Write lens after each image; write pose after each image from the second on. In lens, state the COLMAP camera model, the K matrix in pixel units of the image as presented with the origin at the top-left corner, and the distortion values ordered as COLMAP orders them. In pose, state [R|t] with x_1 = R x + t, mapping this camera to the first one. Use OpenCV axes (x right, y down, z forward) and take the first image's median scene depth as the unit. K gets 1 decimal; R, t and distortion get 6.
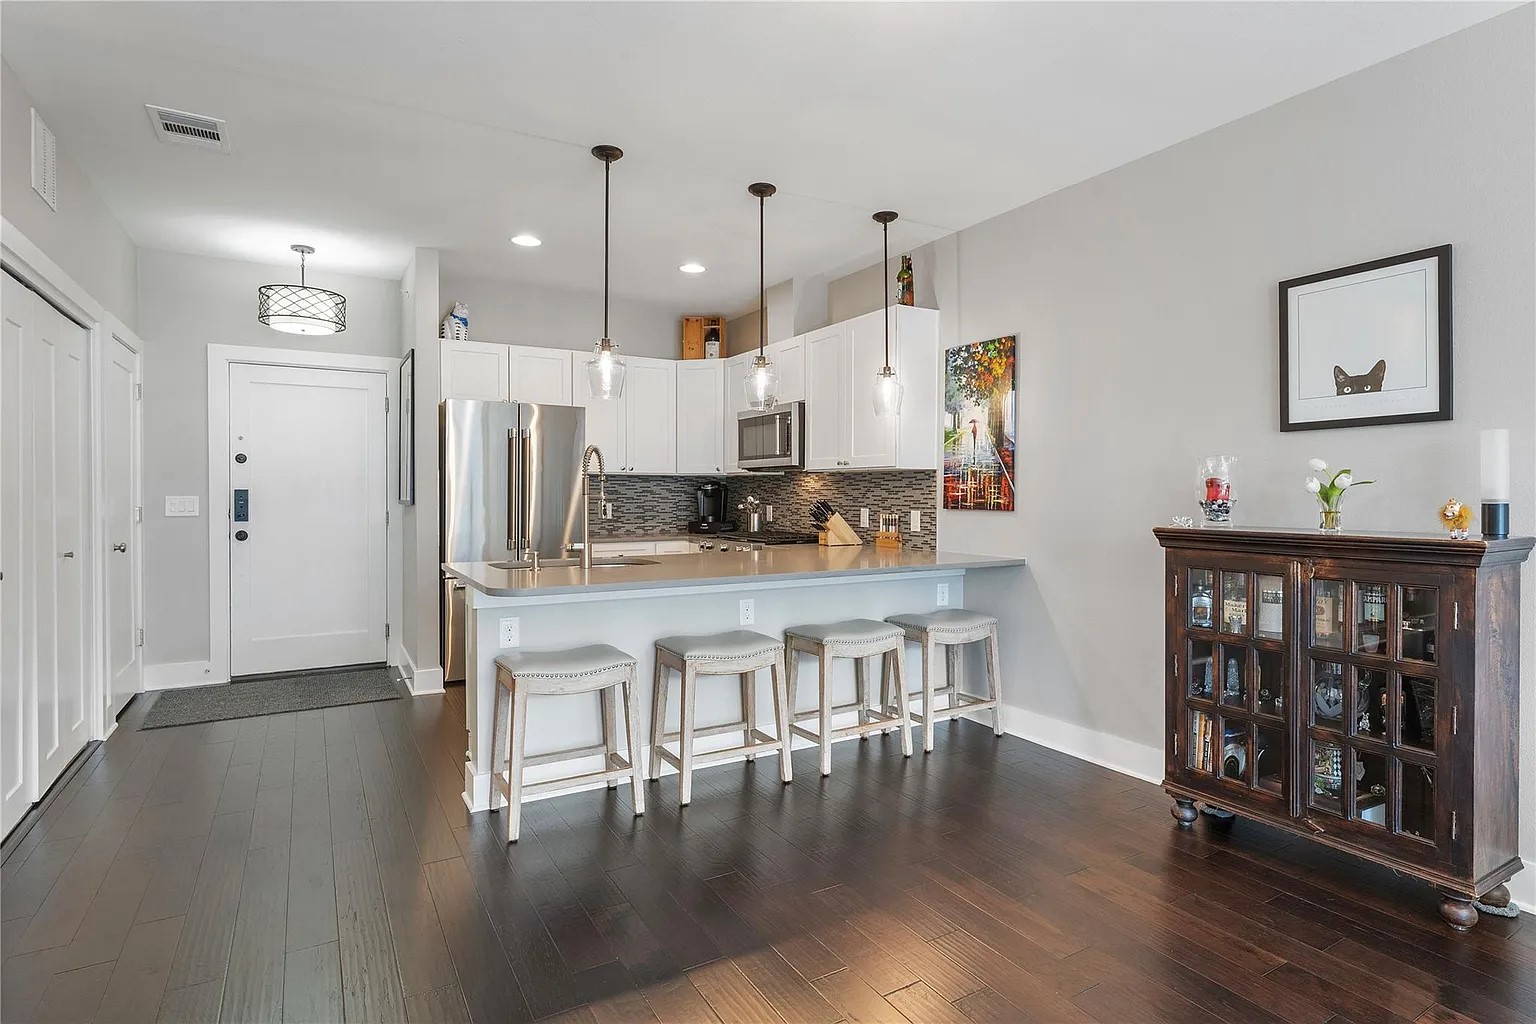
lens RADIAL K [[787.8, 0, 768.0], [0, 787.8, 502.3], [0, 0, 1]] dist [-0.002989, -0.000537]
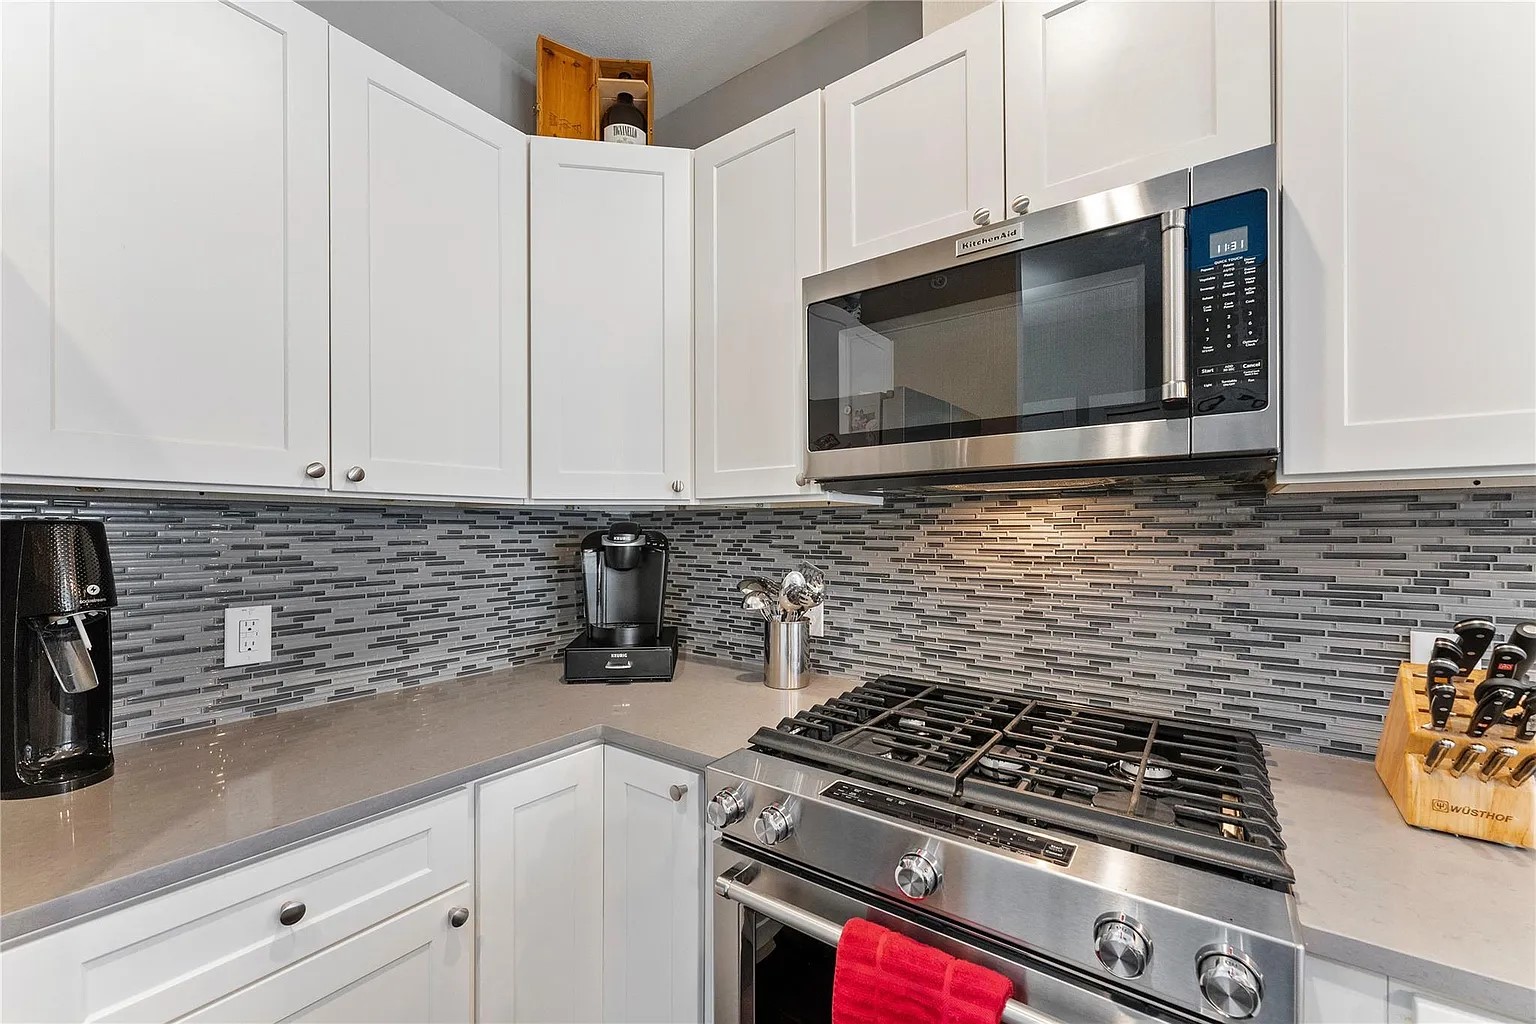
lens RADIAL K [[615.6, 0, 762.1], [0, 615.6, 529.2], [0, 0, 1]] dist [-0.000558, -0.000026]
pose [[0.916305, -0.004896, 0.400451, -0.170836], [0.010177, 0.999887, -0.011060, -0.027887], [-0.400352, 0.014210, 0.916251, 0.983508]]
